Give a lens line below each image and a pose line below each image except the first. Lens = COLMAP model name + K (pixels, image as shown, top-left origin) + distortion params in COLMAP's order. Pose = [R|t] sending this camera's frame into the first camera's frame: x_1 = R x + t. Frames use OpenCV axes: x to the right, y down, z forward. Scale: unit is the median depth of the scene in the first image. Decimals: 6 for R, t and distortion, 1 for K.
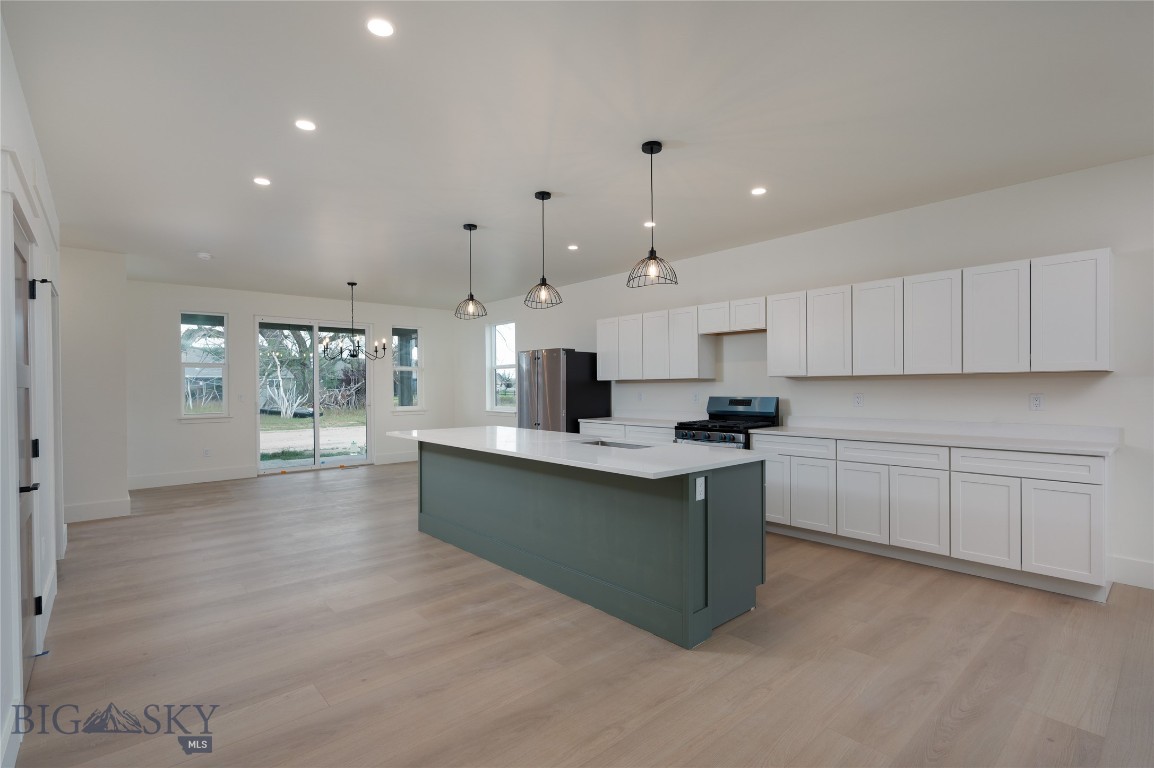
lens RADIAL K [[534.1, 0, 574.2], [0, 534.1, 386.1], [0, 0, 1]] dist [-0.000838, 0.000499]
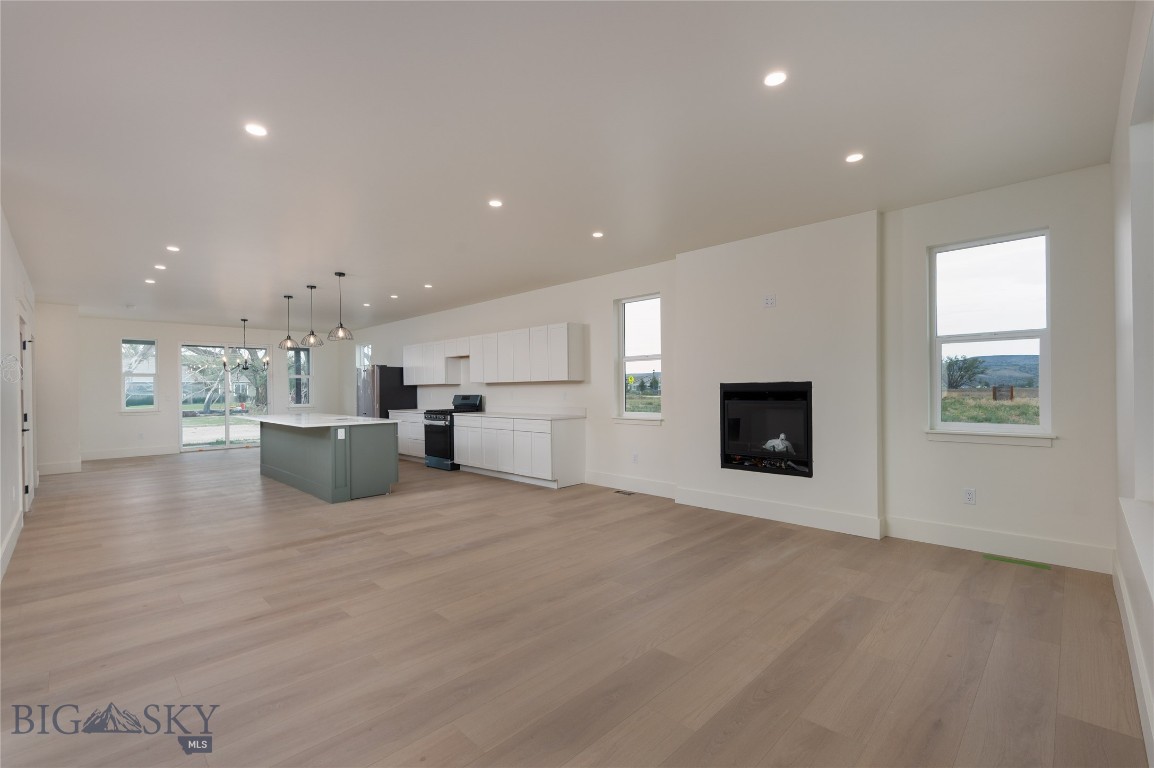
lens RADIAL K [[509.3, 0, 581.1], [0, 509.3, 386.6], [0, 0, 1]] dist [-0.000146, -0.001062]
pose [[0.995584, -0.010666, 0.093264, 0.425033], [0.010664, 0.999943, 0.000517, -0.001989], [-0.093264, 0.000480, 0.995641, -0.523108]]
